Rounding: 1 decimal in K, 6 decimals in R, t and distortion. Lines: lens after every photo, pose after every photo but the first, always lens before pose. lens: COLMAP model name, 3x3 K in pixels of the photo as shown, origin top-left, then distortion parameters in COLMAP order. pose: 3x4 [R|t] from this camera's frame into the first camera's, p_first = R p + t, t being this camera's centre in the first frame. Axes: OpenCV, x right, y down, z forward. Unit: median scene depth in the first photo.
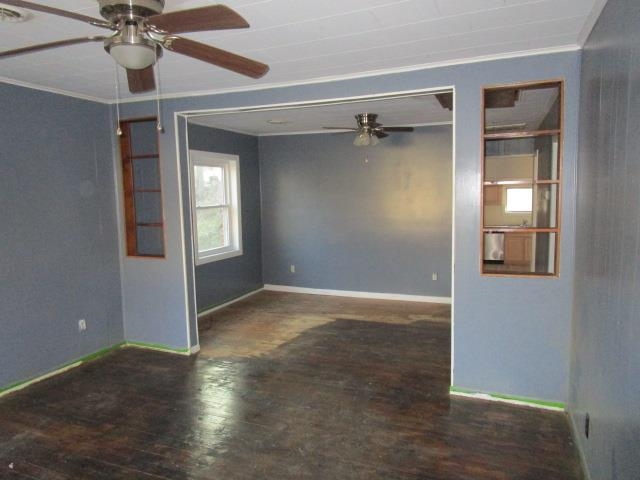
lens RADIAL K [[463.0, 0, 319.7], [0, 463.0, 239.2], [0, 0, 1]] dist [0.005458, 0.002325]
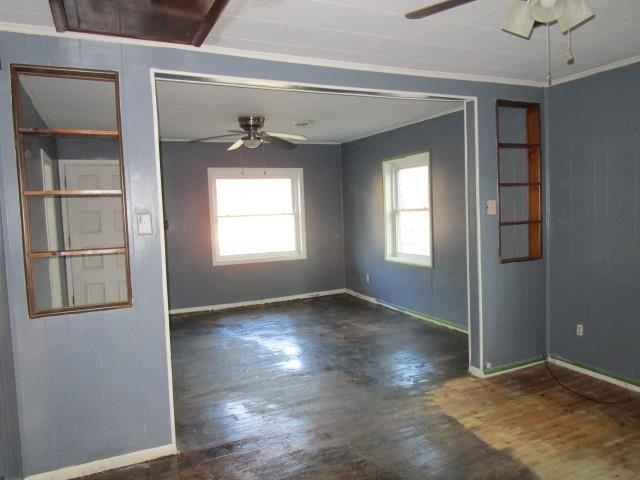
lens RADIAL K [[463.0, 0, 319.4], [0, 463.0, 239.1], [0, 0, 1]] dist [0.005458, 0.002325]
pose [[-0.672283, 0.094853, -0.734192, 0.523980], [-0.028830, 0.987651, 0.153997, -0.127254], [0.739732, 0.124696, -0.661247, 1.300465]]
